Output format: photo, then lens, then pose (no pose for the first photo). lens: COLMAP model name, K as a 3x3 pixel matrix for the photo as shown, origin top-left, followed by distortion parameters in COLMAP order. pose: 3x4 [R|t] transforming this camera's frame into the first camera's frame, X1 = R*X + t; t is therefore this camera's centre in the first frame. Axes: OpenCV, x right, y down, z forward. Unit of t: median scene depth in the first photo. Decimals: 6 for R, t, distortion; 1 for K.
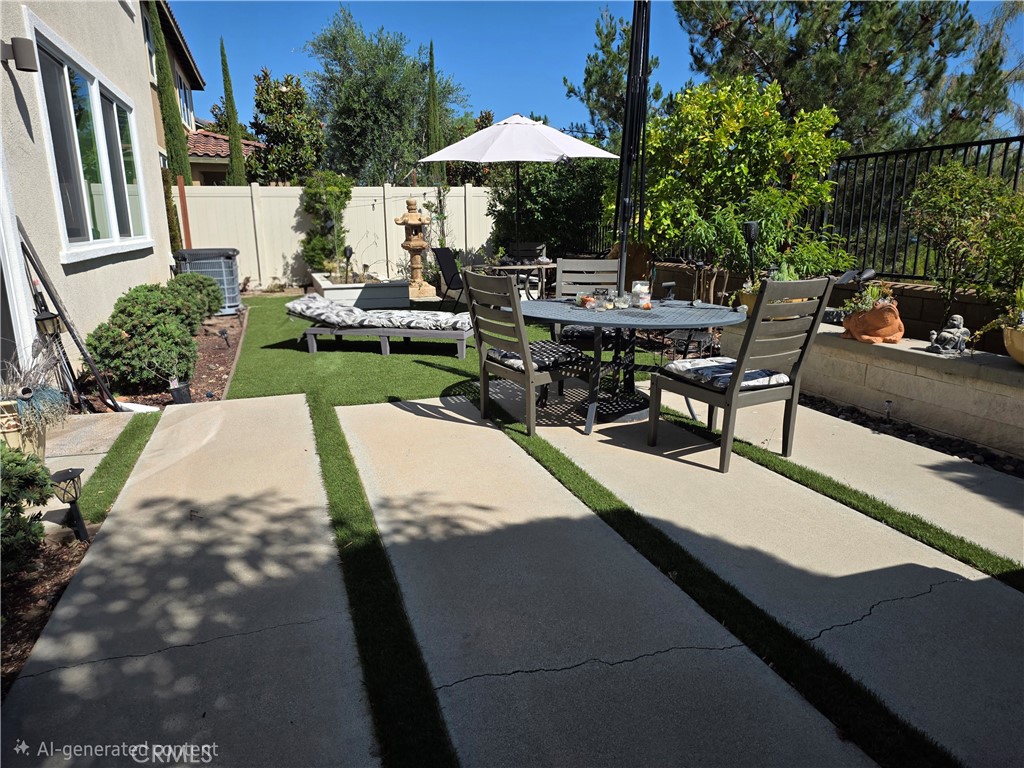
lens RADIAL K [[694.6, 0, 510.2], [0, 694.6, 377.9], [0, 0, 1]] dist [0.086542, -0.069853]
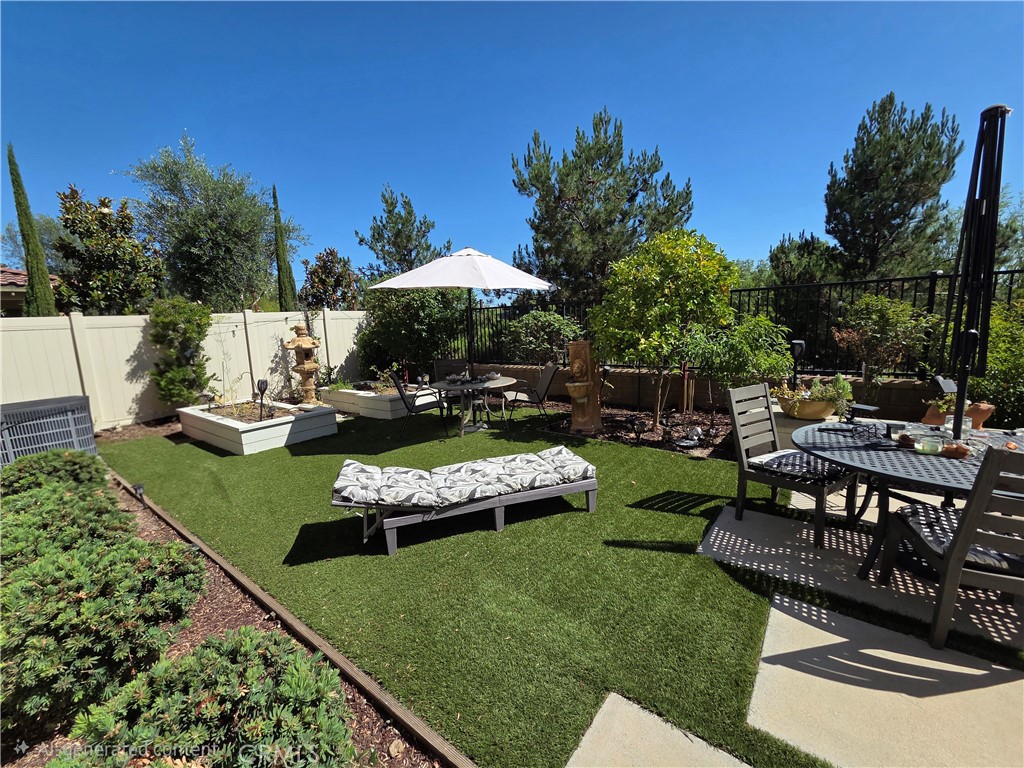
lens RADIAL K [[418.7, 0, 511.3], [0, 418.7, 388.0], [0, 0, 1]] dist [0.001881, 0.000365]
pose [[0.830764, -0.114628, 0.544695, -0.231408], [0.155831, 0.987331, -0.029894, -0.097939], [-0.534367, 0.109715, 0.838102, 0.332405]]
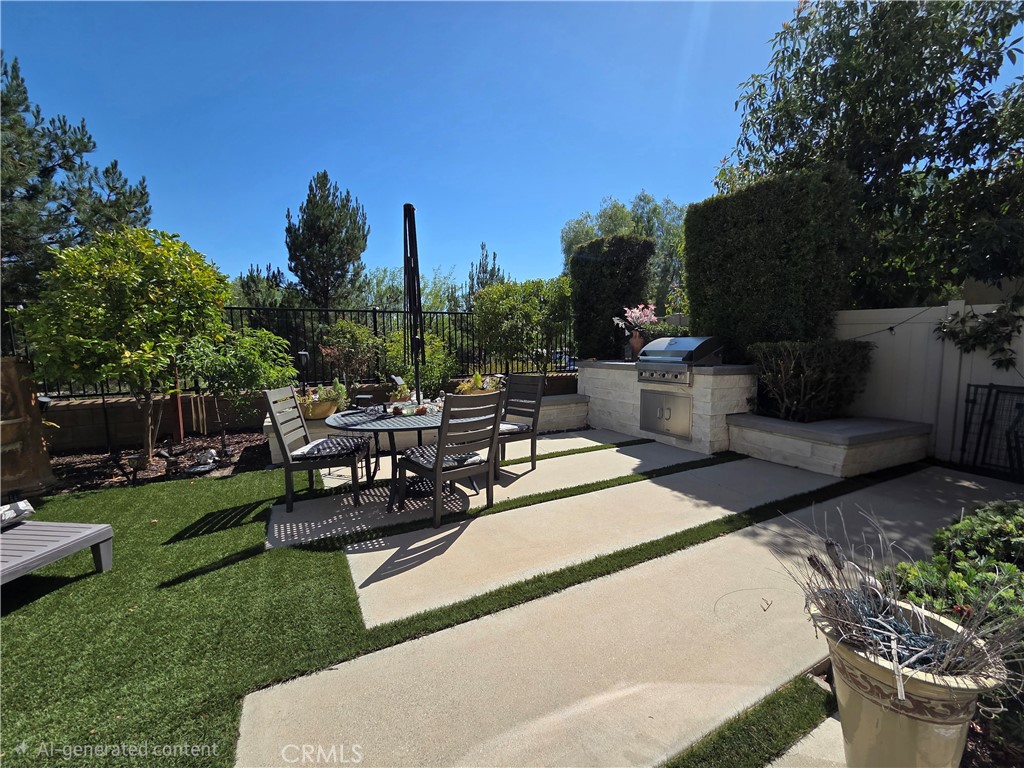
lens RADIAL K [[425.9, 0, 512.0], [0, 425.9, 384.0], [0, 0, 1]] dist [0.001844, 0.000251]
pose [[-0.153120, -0.091141, 0.983996, -0.274729], [0.227253, 0.965803, 0.124819, -0.085672], [-0.961723, 0.242729, -0.127172, 0.360118]]
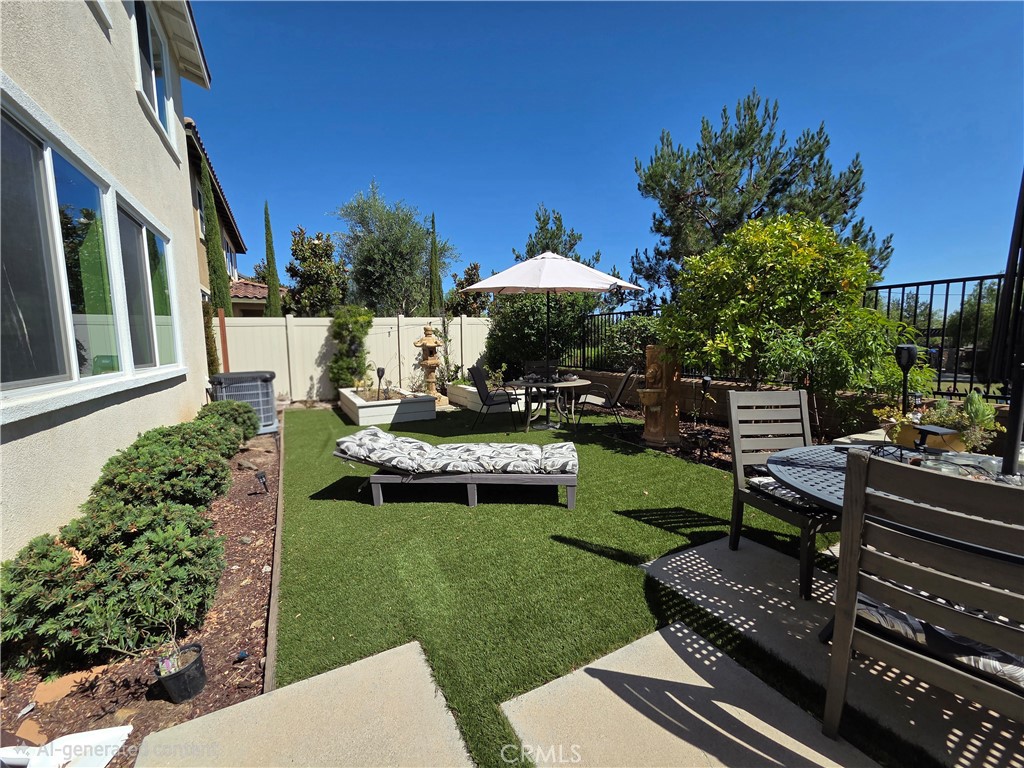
lens RADIAL K [[421.6, 0, 513.2], [0, 421.6, 381.5], [0, 0, 1]] dist [0.013612, -0.004389]
pose [[0.985916, -0.024048, 0.165504, -0.120357], [0.044872, 0.991360, -0.123258, -0.065038], [-0.161110, 0.128948, 0.978476, 0.275958]]
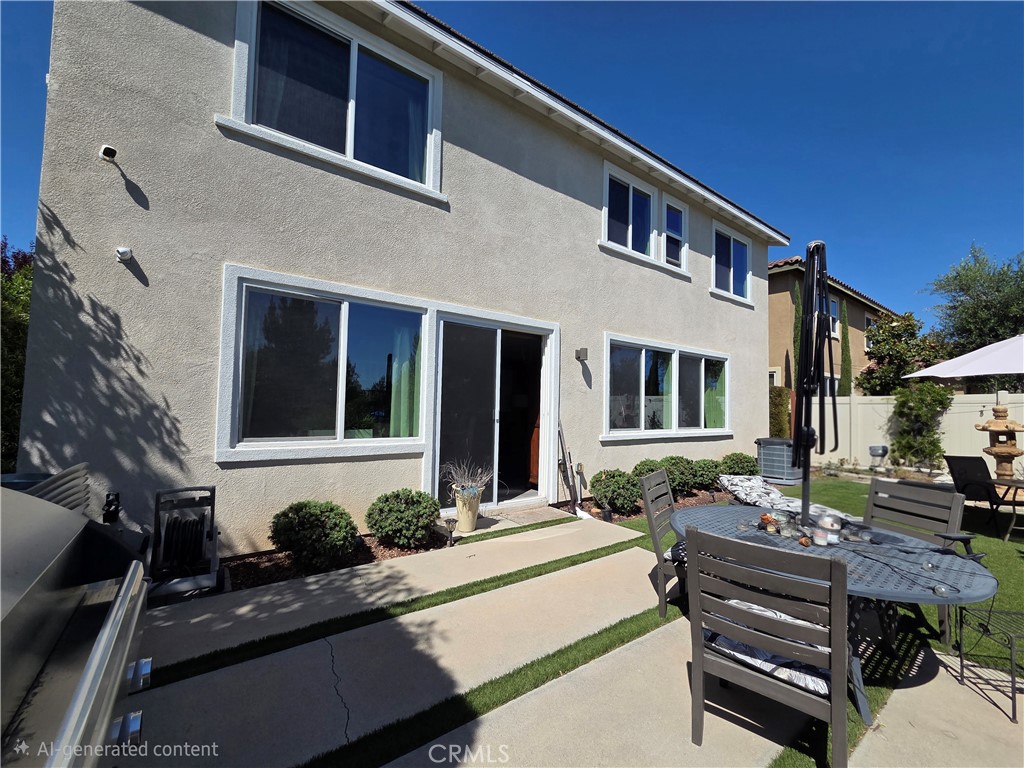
lens RADIAL K [[418.7, 0, 511.3], [0, 418.7, 388.0], [0, 0, 1]] dist [0.001881, 0.000365]
pose [[0.307890, -0.026768, -0.951045, 0.222078], [-0.232787, 0.967103, -0.102582, -0.054956], [0.922504, 0.252975, 0.291530, 0.163877]]
